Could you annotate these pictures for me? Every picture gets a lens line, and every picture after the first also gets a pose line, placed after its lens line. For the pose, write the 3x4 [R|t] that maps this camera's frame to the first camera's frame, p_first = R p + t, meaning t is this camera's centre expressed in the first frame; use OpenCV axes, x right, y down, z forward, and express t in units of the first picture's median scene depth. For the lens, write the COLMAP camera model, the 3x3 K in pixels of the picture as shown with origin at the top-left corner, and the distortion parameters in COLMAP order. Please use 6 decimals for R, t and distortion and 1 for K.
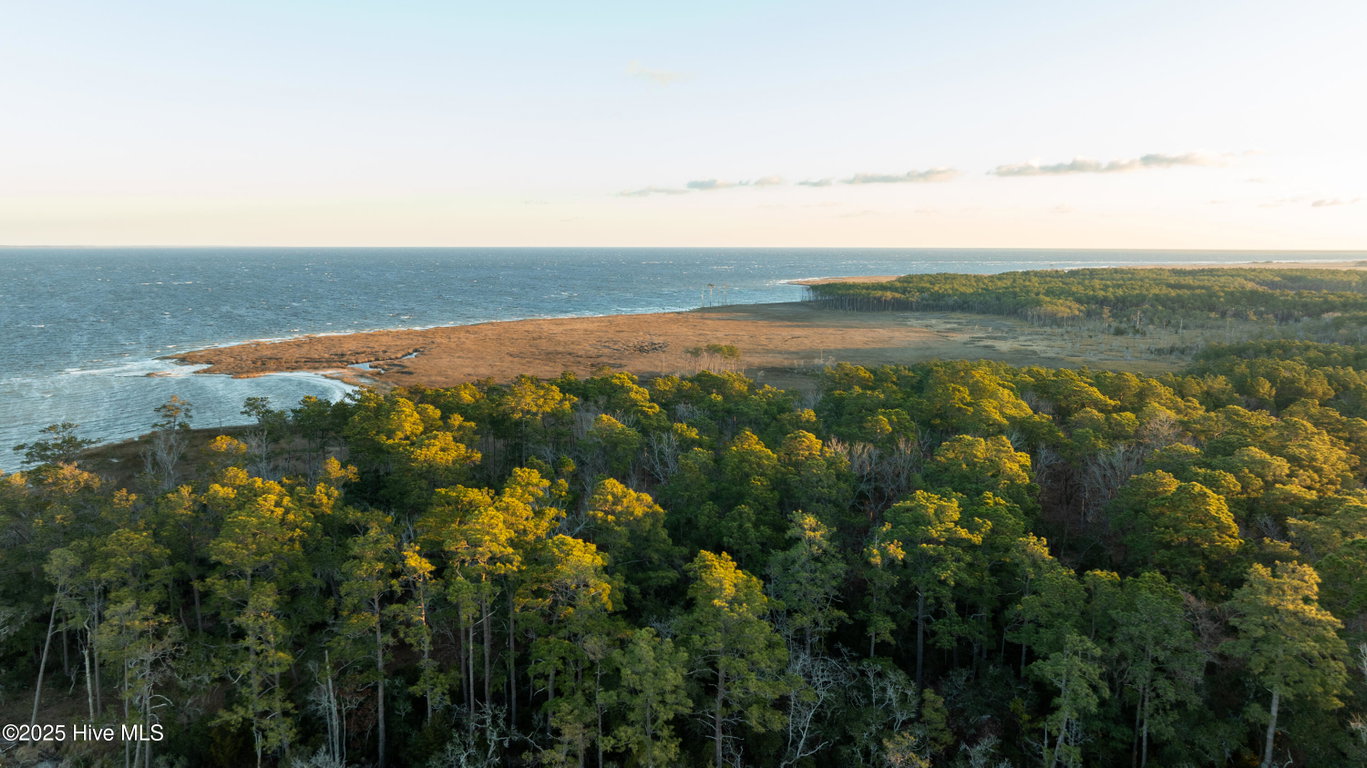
lens RADIAL K [[964.4, 0, 683.4], [0, 964.4, 387.0], [0, 0, 1]] dist [-0.025851, 0.010768]
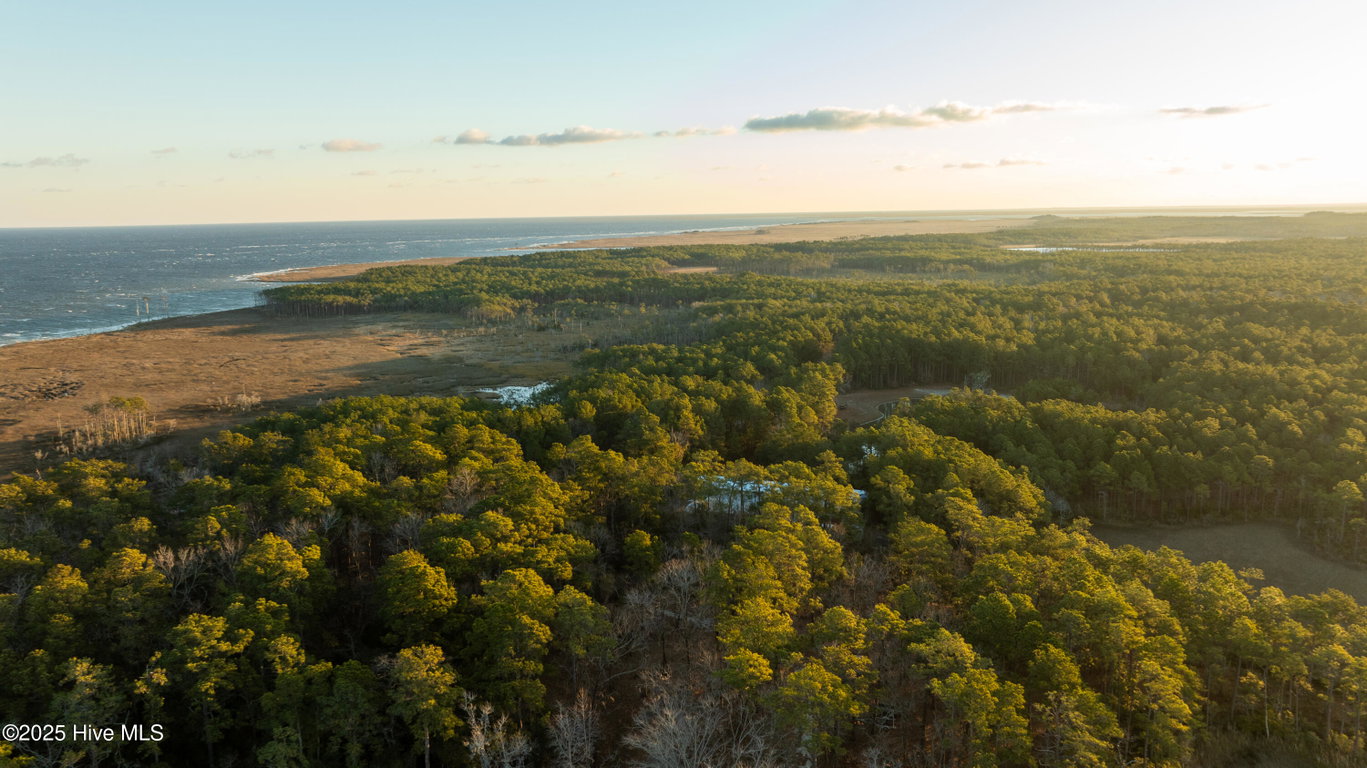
lens RADIAL K [[964.4, 0, 693.1], [0, 964.4, 319.6], [0, 0, 1]] dist [-0.025851, 0.010768]
pose [[0.874038, -0.079569, 0.479298, 0.063586], [0.089998, 0.995941, 0.001220, -0.054334], [-0.477449, 0.042070, 0.877651, -0.101378]]
